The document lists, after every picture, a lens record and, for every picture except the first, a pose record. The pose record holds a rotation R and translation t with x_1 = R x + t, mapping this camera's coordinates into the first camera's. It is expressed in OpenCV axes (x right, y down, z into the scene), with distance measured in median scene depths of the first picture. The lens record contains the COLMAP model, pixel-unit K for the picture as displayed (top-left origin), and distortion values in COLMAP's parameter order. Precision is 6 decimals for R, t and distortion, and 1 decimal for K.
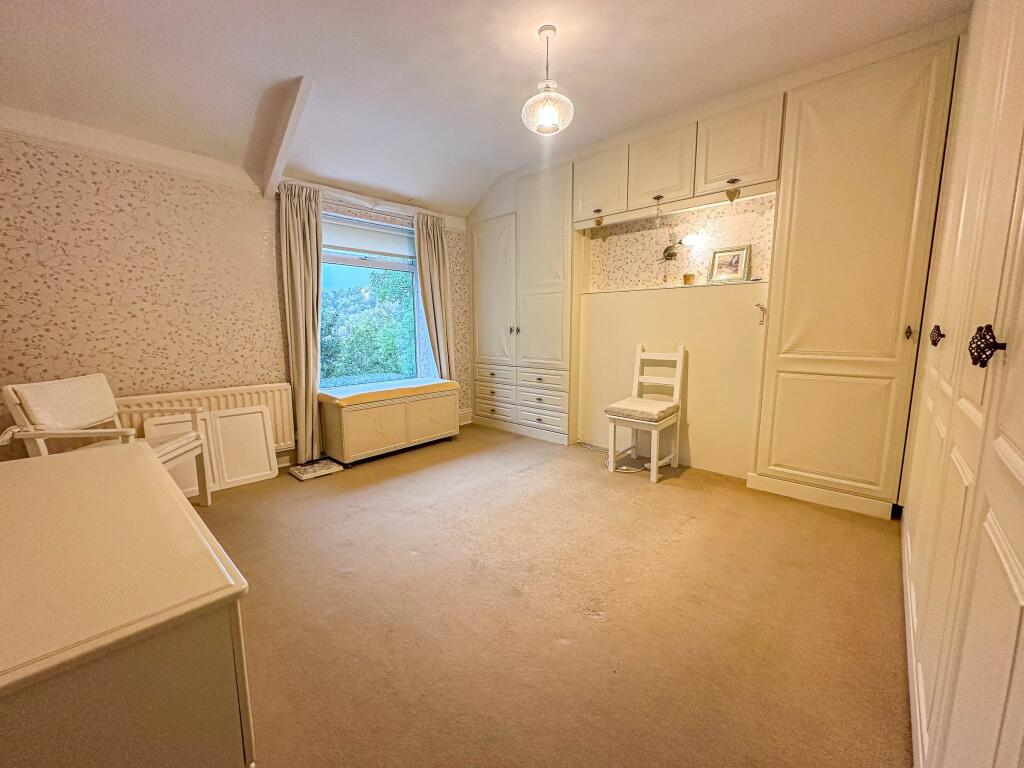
lens RADIAL K [[408.6, 0, 512.0], [0, 408.6, 384.0], [0, 0, 1]] dist [-0.008322, -0.000049]
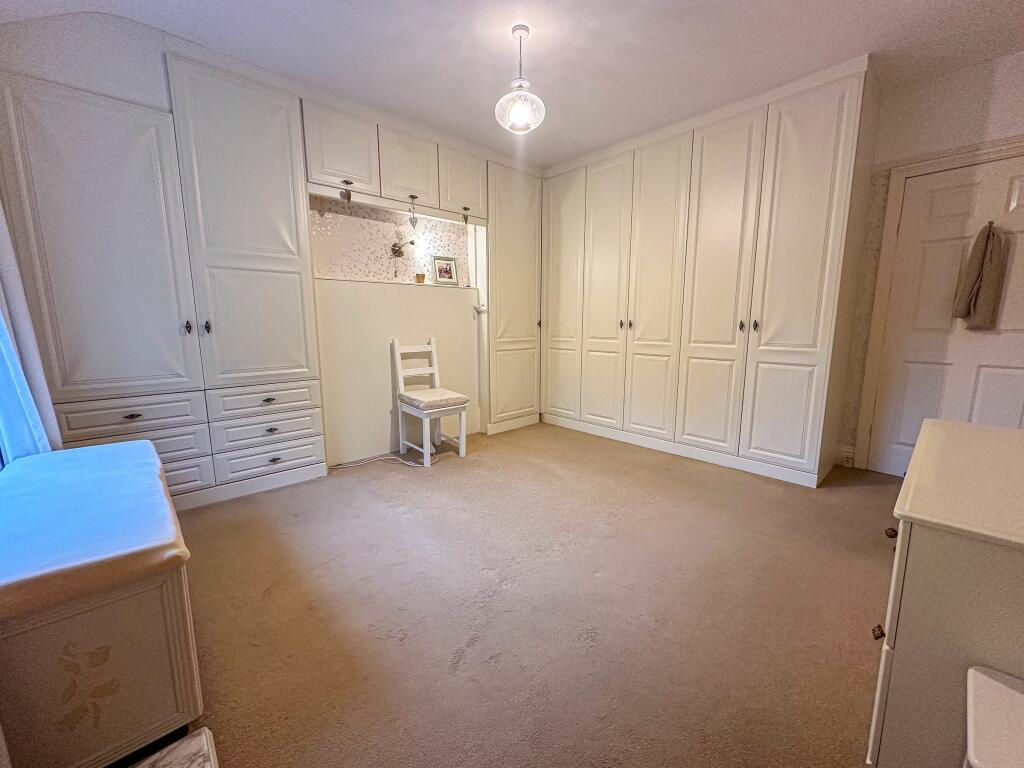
lens RADIAL K [[408.6, 0, 512.0], [0, 408.6, 384.0], [0, 0, 1]] dist [-0.008322, -0.000049]
pose [[0.072140, -0.149881, 0.986069, -0.674960], [0.140134, 0.980361, 0.138761, -0.089964], [-0.987501, 0.128172, 0.091727, 0.665404]]
